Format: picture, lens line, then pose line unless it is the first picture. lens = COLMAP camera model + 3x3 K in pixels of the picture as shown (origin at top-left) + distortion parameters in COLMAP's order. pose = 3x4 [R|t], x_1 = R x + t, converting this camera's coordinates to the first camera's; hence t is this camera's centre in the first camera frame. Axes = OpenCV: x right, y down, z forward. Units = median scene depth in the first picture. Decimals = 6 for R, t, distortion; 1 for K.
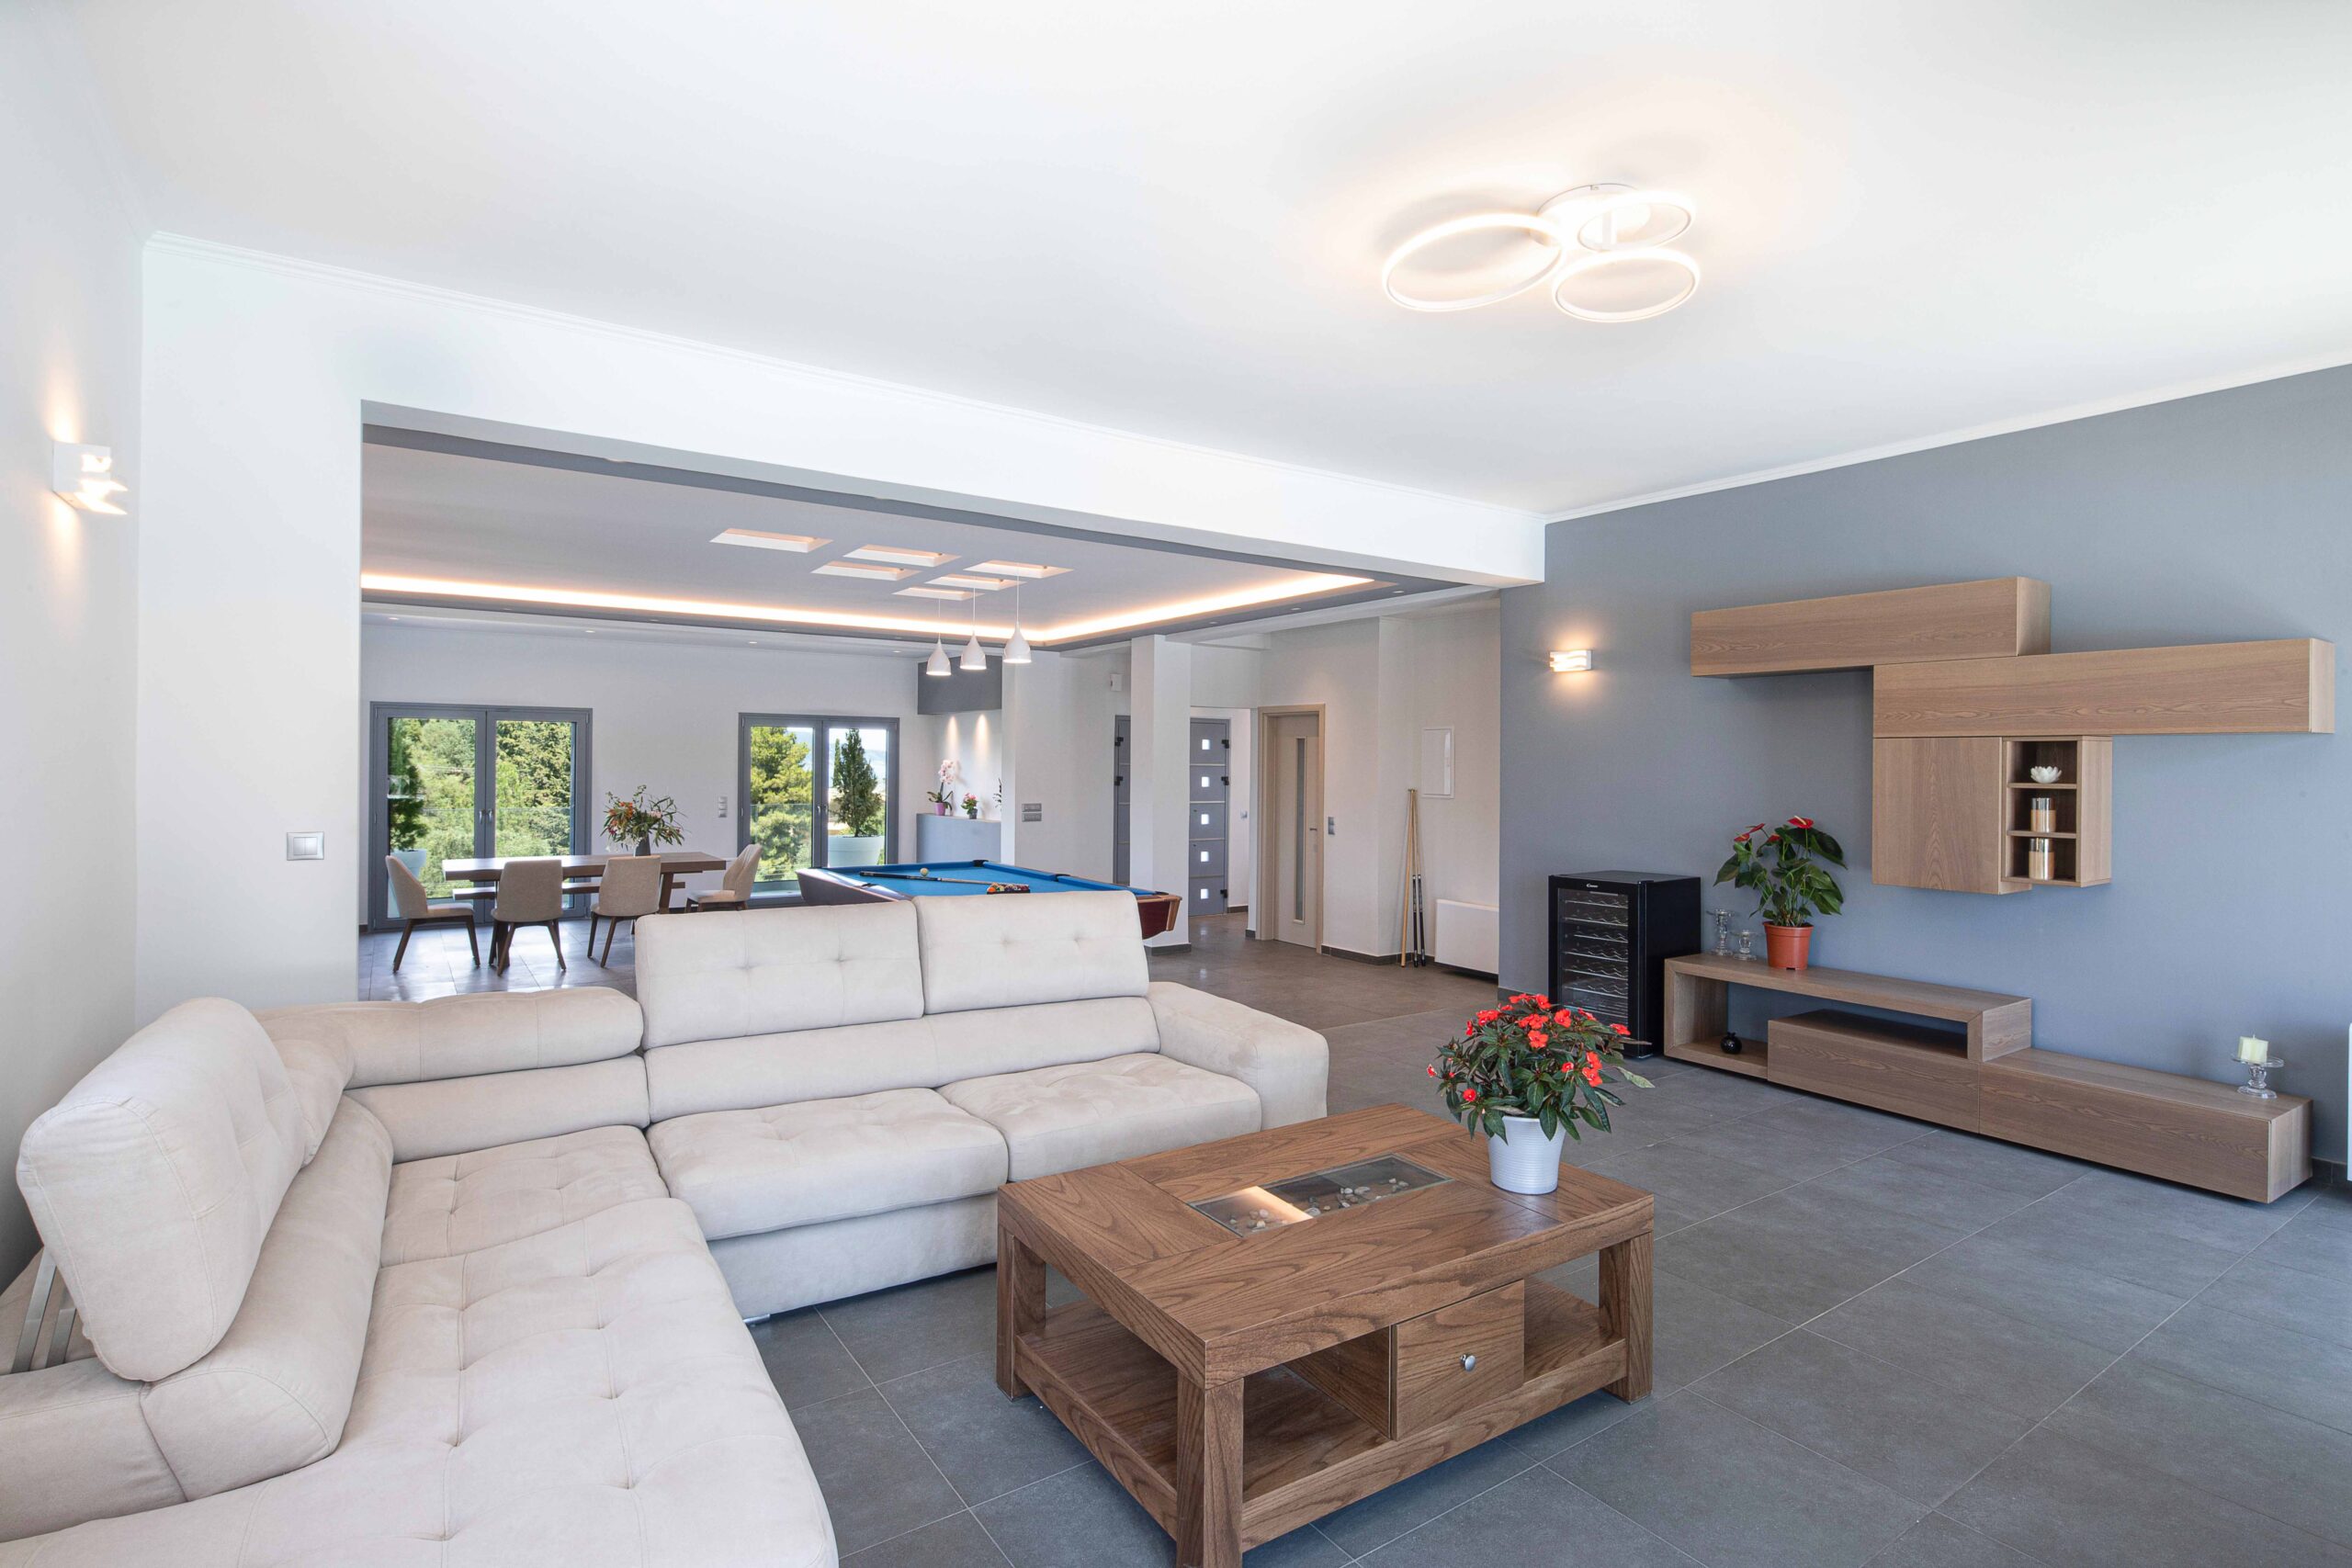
lens RADIAL K [[1134.3, 0, 1164.0], [0, 1134.3, 771.5], [0, 0, 1]] dist [0.001641, -0.002848]
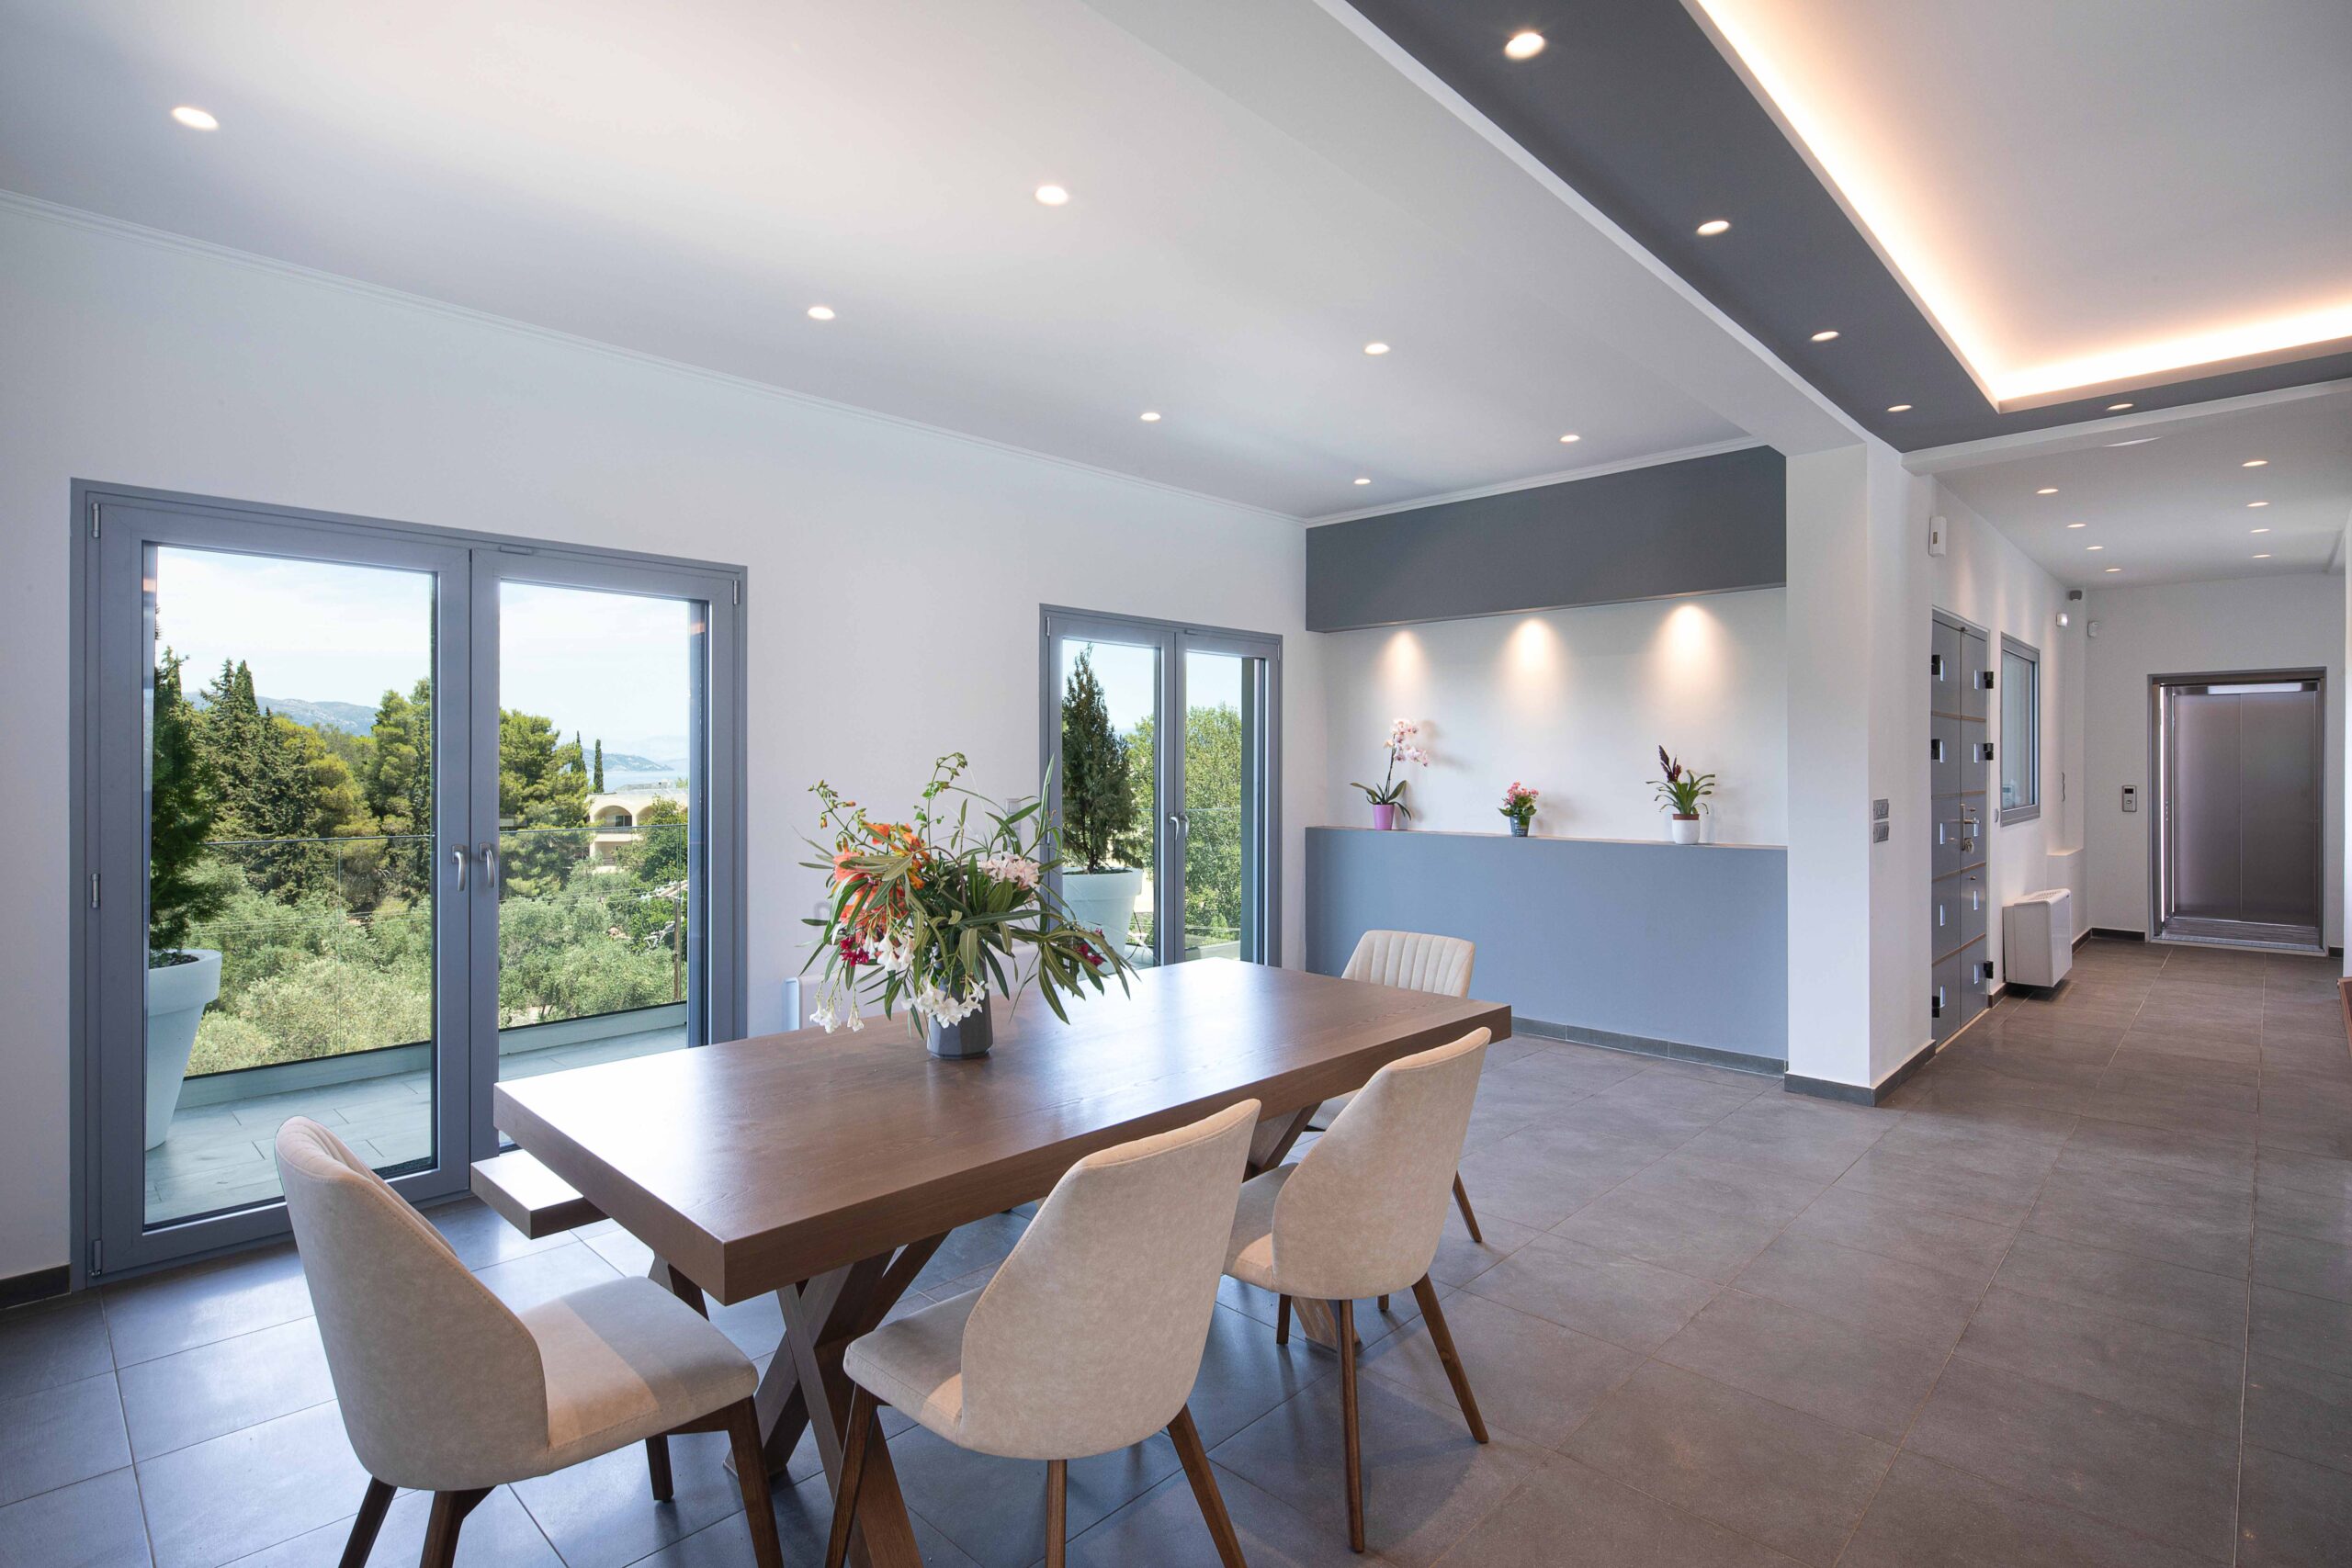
lens RADIAL K [[1134.3, 0, 1170.7], [0, 1134.3, 777.2], [0, 0, 1]] dist [0.001641, -0.002848]
pose [[0.978985, -0.012930, 0.203523, -0.389429], [0.012001, 0.999911, 0.005799, 0.011911], [-0.203580, -0.003235, 0.979053, 0.530596]]
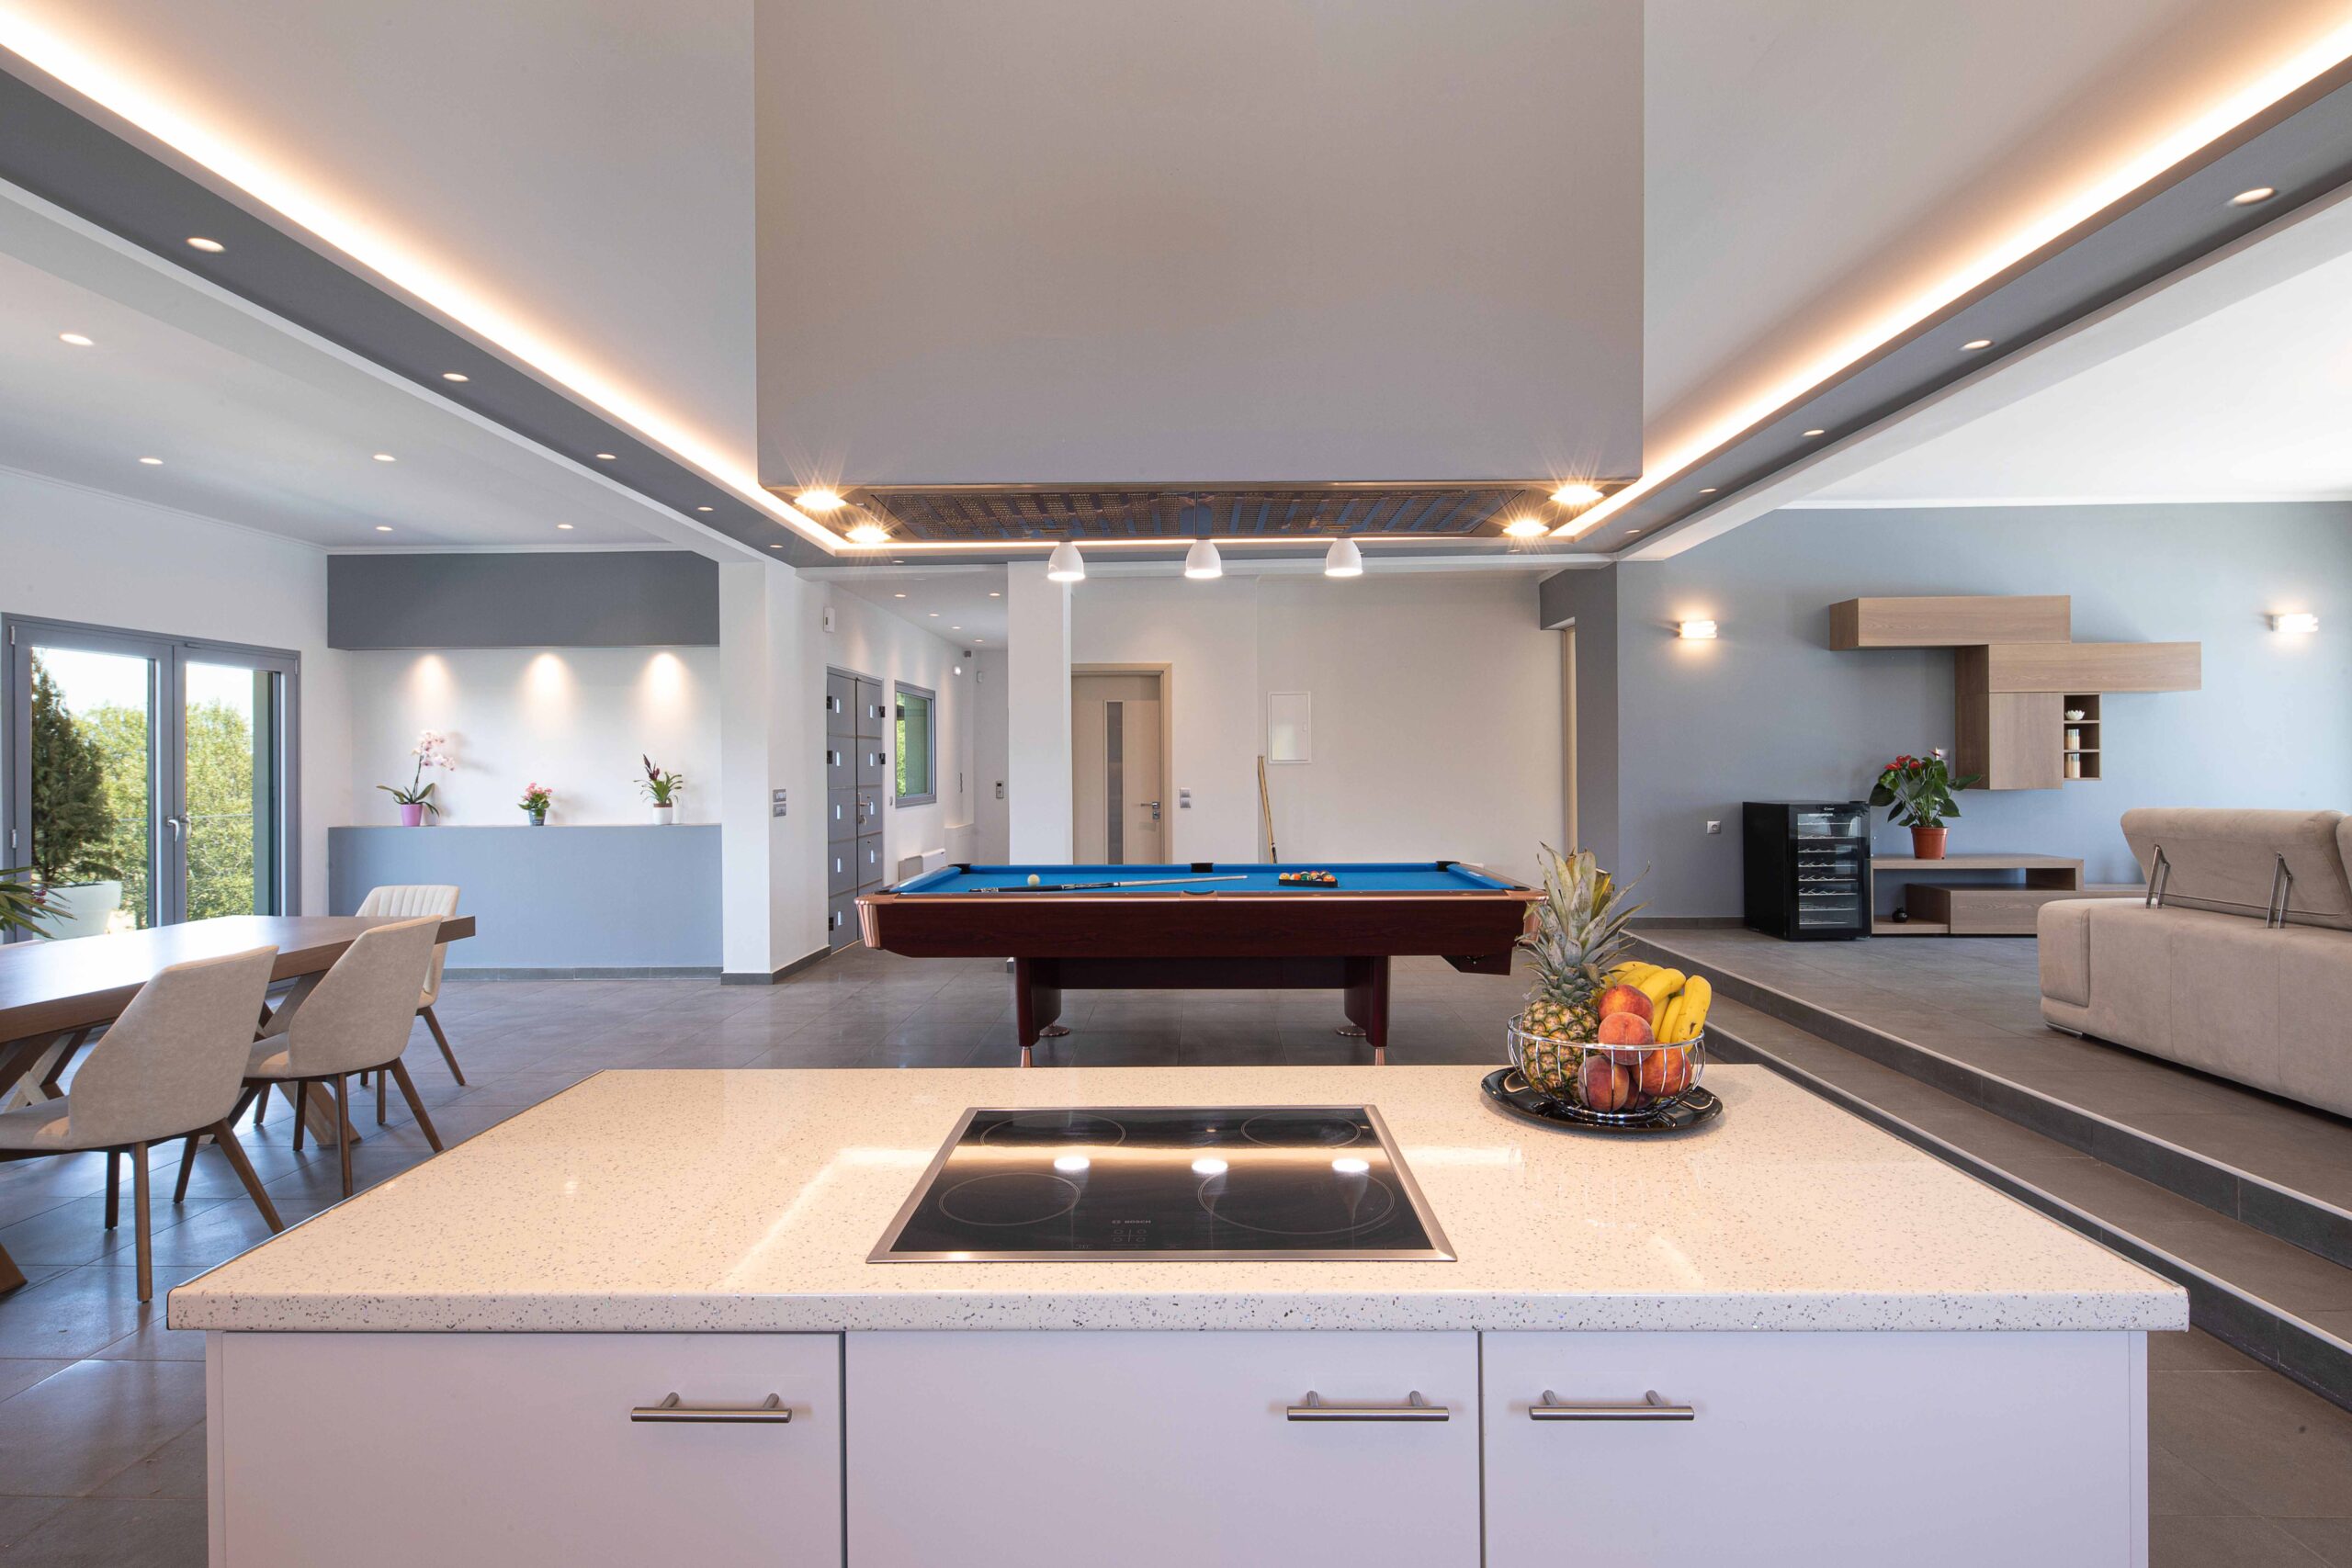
lens RADIAL K [[1134.3, 0, 1164.4], [0, 1134.3, 766.0], [0, 0, 1]] dist [0.001641, -0.002848]
pose [[0.582253, -0.013062, 0.812903, -0.440646], [0.020047, 0.999798, 0.001707, 0.015148], [-0.812761, 0.015302, 0.582397, 0.356733]]
